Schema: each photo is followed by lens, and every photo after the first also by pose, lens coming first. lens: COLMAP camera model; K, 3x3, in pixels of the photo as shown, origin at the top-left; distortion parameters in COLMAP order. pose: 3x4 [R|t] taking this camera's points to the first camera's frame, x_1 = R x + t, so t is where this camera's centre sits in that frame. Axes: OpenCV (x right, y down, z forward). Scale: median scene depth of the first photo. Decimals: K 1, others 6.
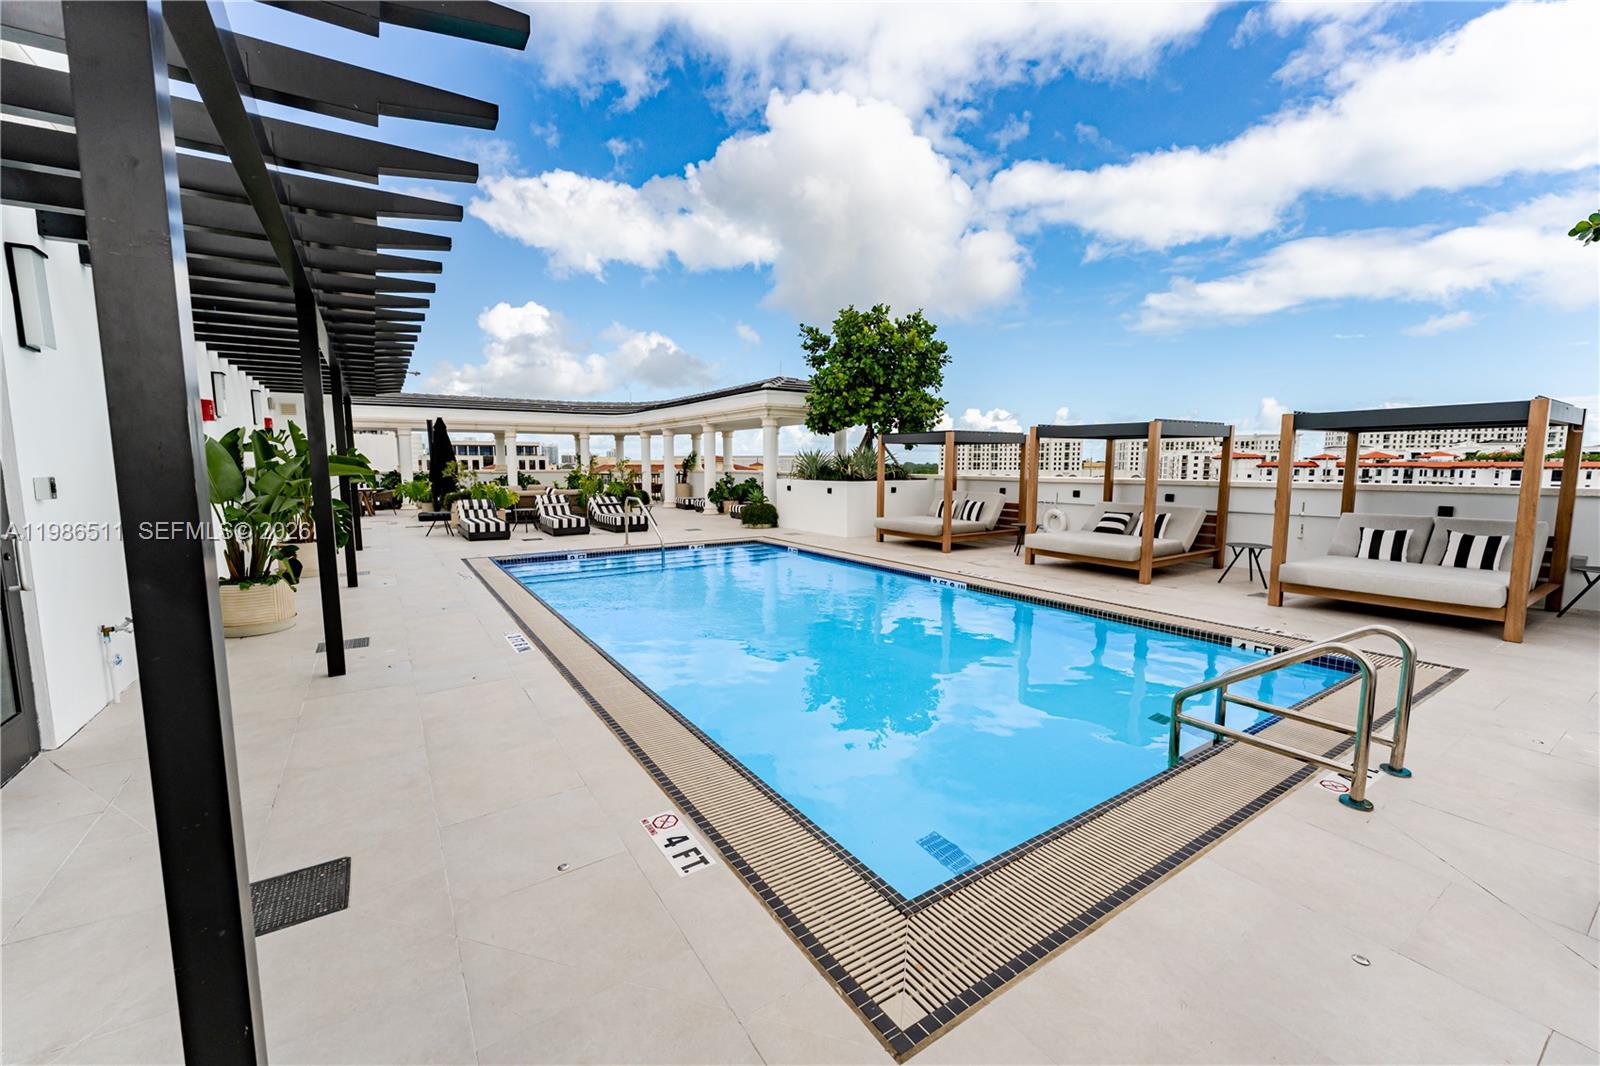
lens RADIAL K [[641.6, 0, 800.0], [0, 641.6, 533.0], [0, 0, 1]] dist [-0.000426, 0.000066]
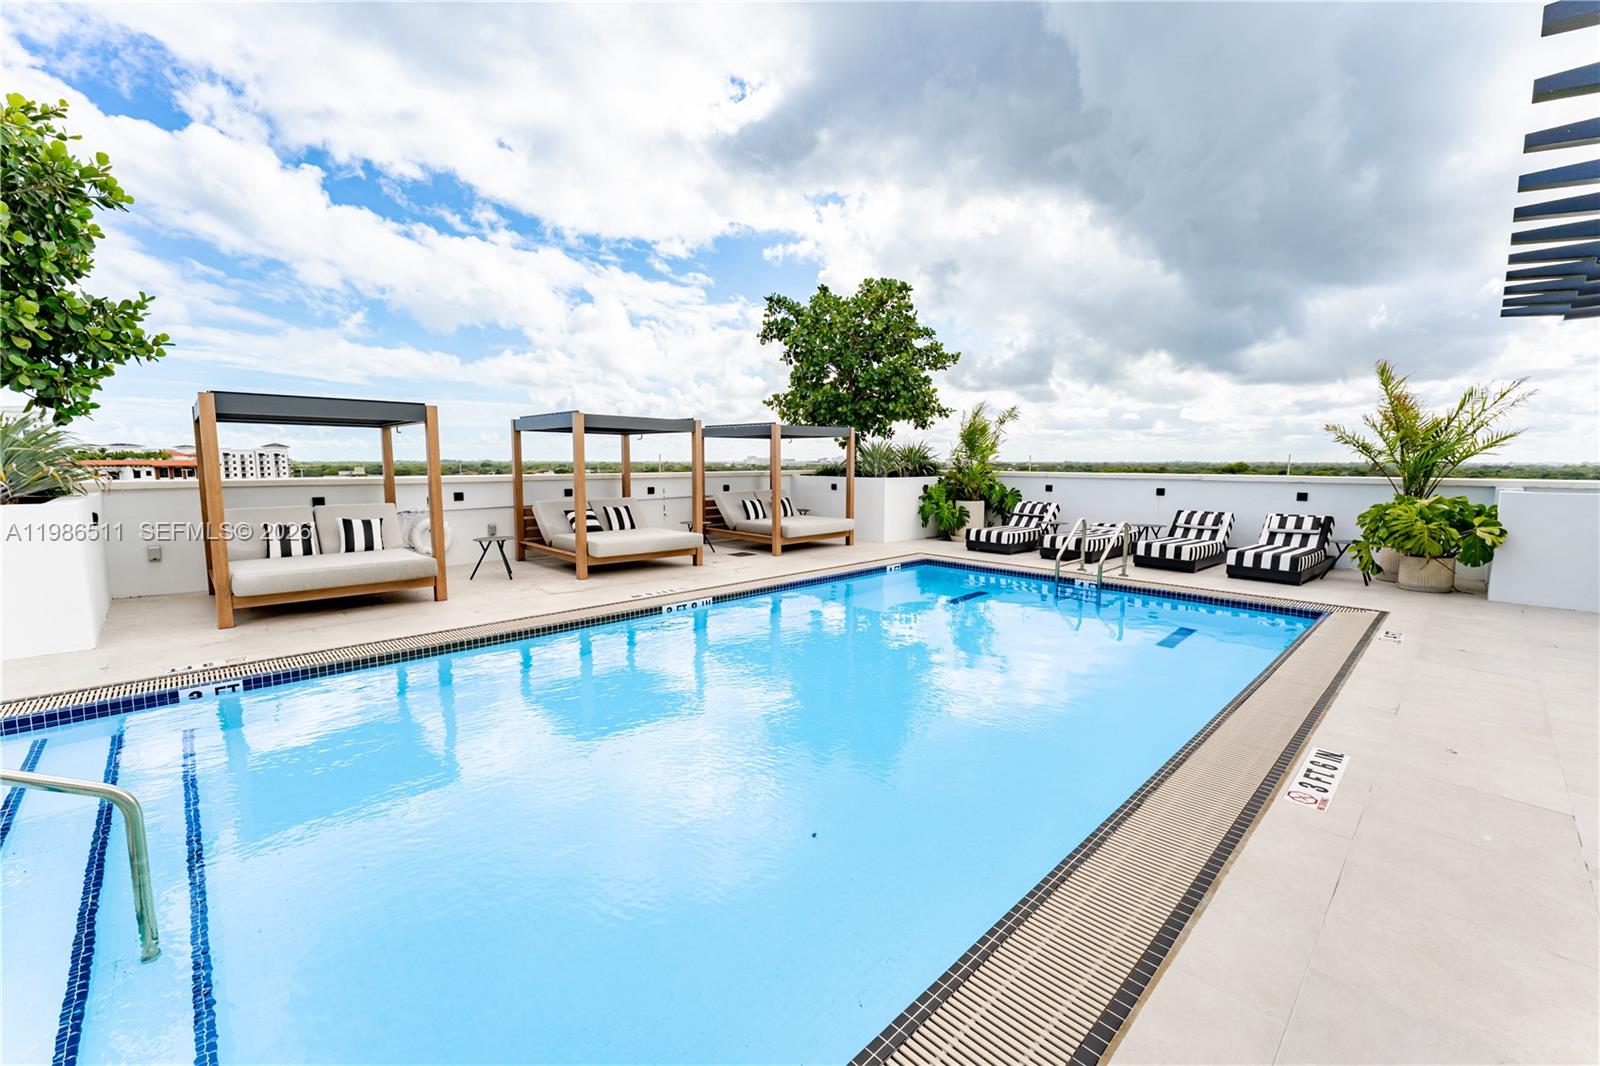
lens RADIAL K [[649.2, 0, 800.0], [0, 649.2, 533.0], [0, 0, 1]] dist [0.000637, -0.000385]
pose [[-0.190349, -0.105514, 0.976030, -0.587131], [0.104749, 0.986349, 0.127058, -0.102183], [-0.976112, 0.126424, -0.176698, 1.009567]]
